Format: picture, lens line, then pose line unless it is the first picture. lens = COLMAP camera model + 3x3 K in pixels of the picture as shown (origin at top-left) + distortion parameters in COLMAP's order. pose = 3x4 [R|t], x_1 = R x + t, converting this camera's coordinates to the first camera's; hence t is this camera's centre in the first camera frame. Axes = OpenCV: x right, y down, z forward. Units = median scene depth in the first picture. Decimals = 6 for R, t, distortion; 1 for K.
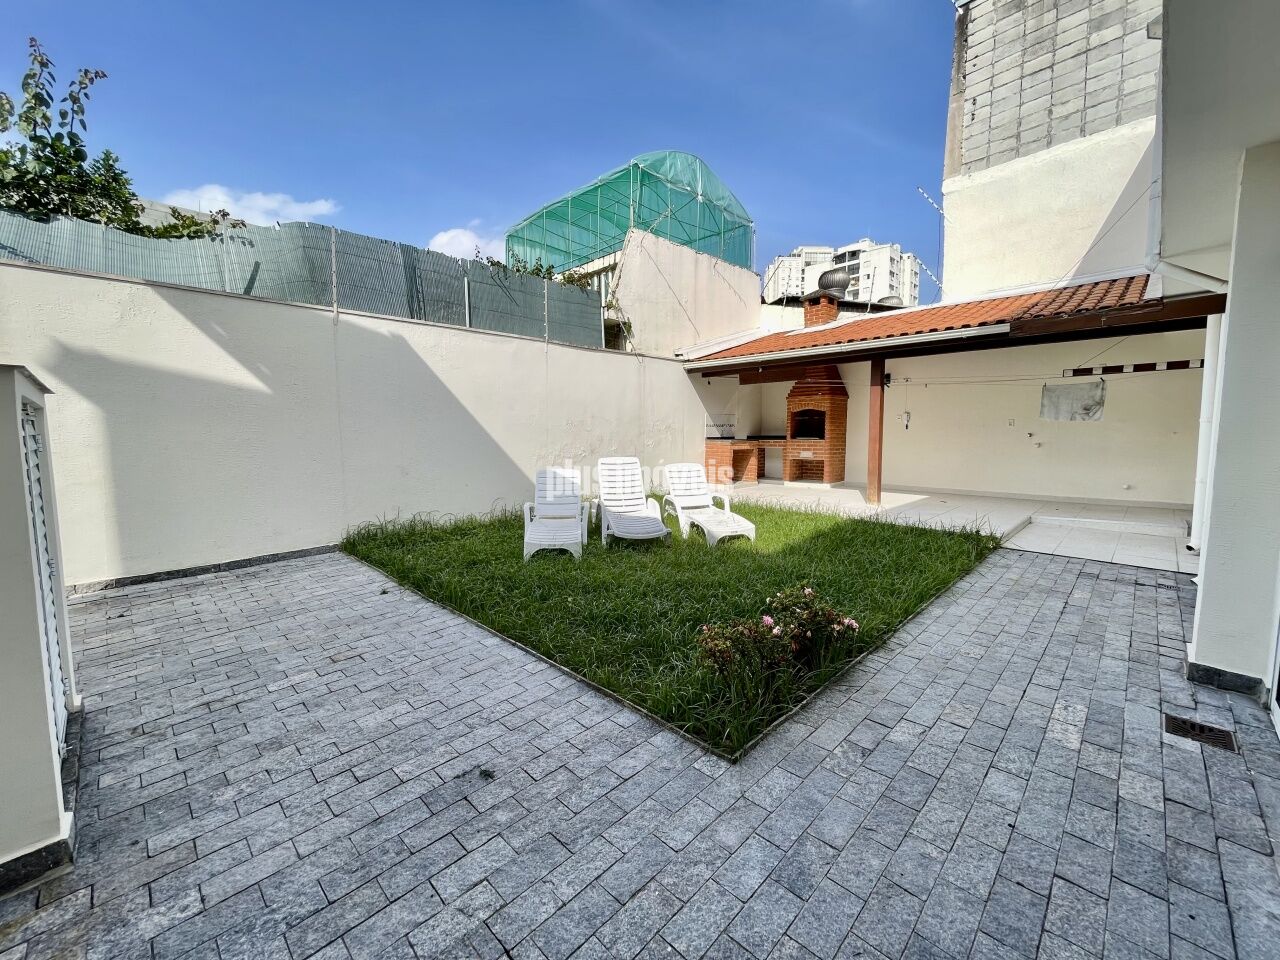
lens RADIAL K [[513.2, 0, 640.7], [0, 513.2, 479.2], [0, 0, 1]] dist [-0.003275, -0.000493]
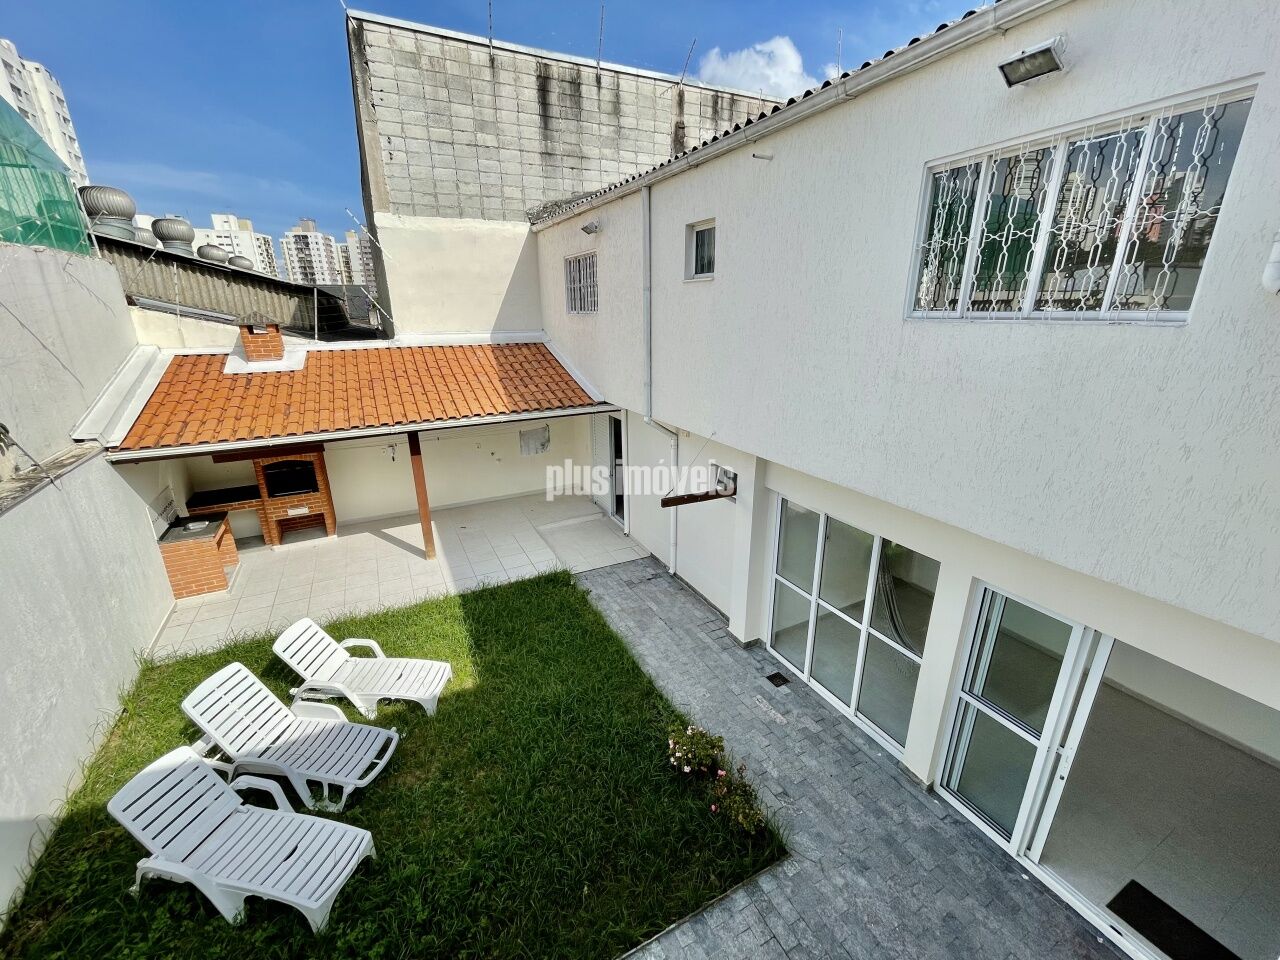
lens RADIAL K [[513.2, 0, 643.1], [0, 513.2, 477.2], [0, 0, 1]] dist [-0.003275, -0.000493]
pose [[0.302741, -0.286981, 0.908840, -0.360421], [0.095582, 0.957923, 0.270641, -0.377930], [-0.948268, 0.004935, 0.317433, 0.237188]]
